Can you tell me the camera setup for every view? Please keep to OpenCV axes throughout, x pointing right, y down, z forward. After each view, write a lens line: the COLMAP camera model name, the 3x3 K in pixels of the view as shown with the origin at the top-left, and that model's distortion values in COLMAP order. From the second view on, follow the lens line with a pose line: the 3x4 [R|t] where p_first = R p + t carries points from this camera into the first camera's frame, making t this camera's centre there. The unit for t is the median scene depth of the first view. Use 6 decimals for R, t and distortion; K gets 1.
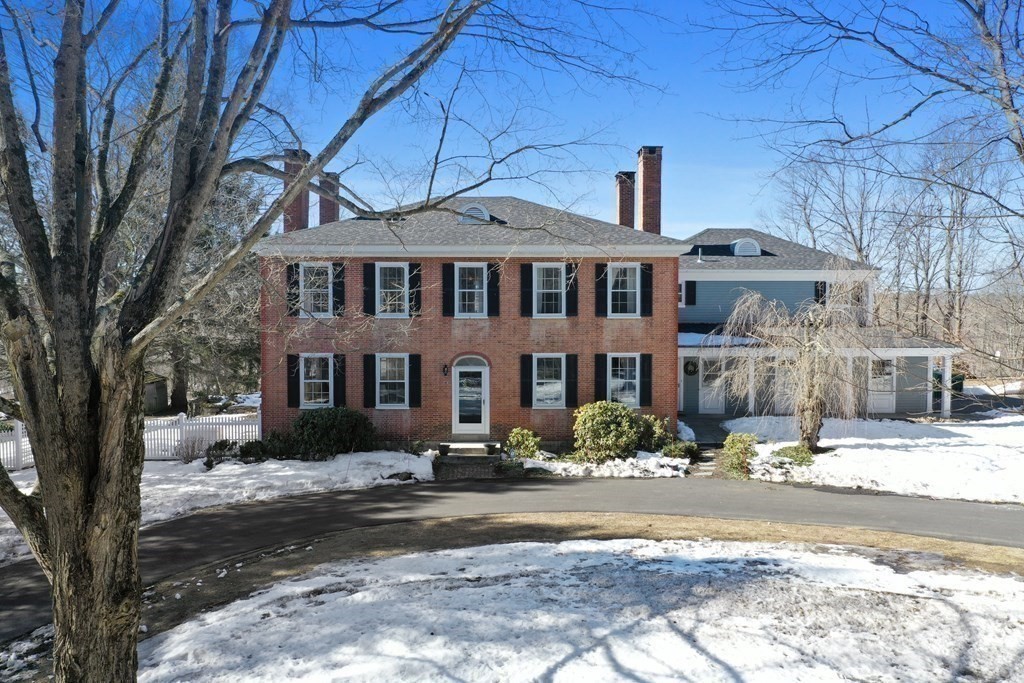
lens RADIAL K [[841.0, 0, 511.9], [0, 841.0, 337.5], [0, 0, 1]] dist [0.010673, 0.001703]
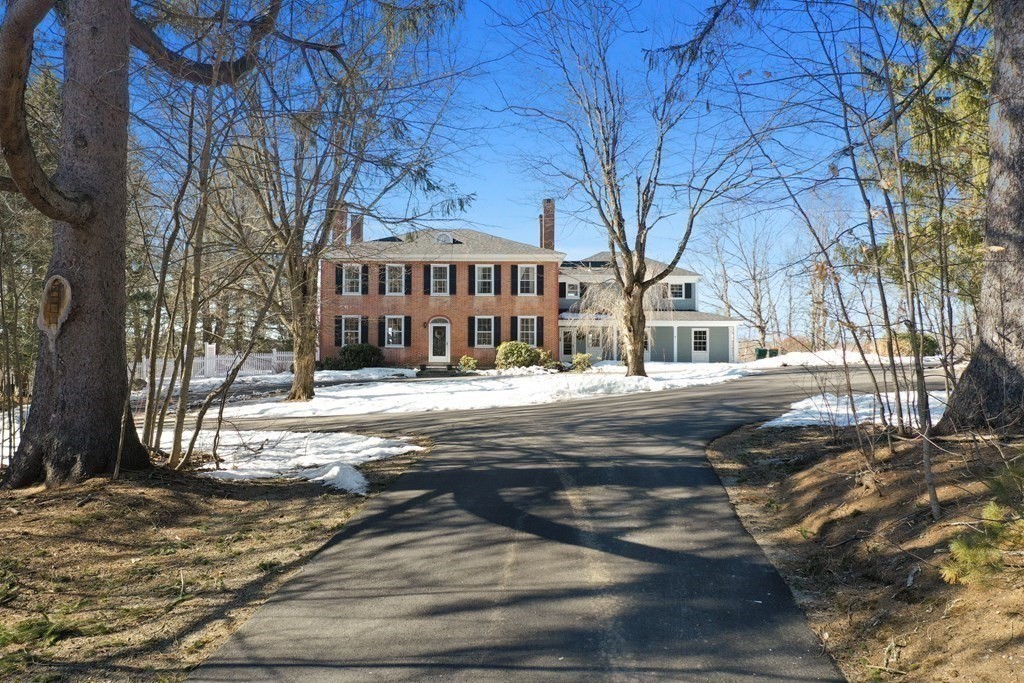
lens RADIAL K [[841.0, 0, 511.9], [0, 841.0, 344.6], [0, 0, 1]] dist [0.010673, 0.001703]
pose [[0.999959, 0.003338, -0.008423, 0.116069], [-0.003751, 0.998766, -0.049515, 0.164543], [0.008247, 0.049545, 0.998738, -0.741703]]
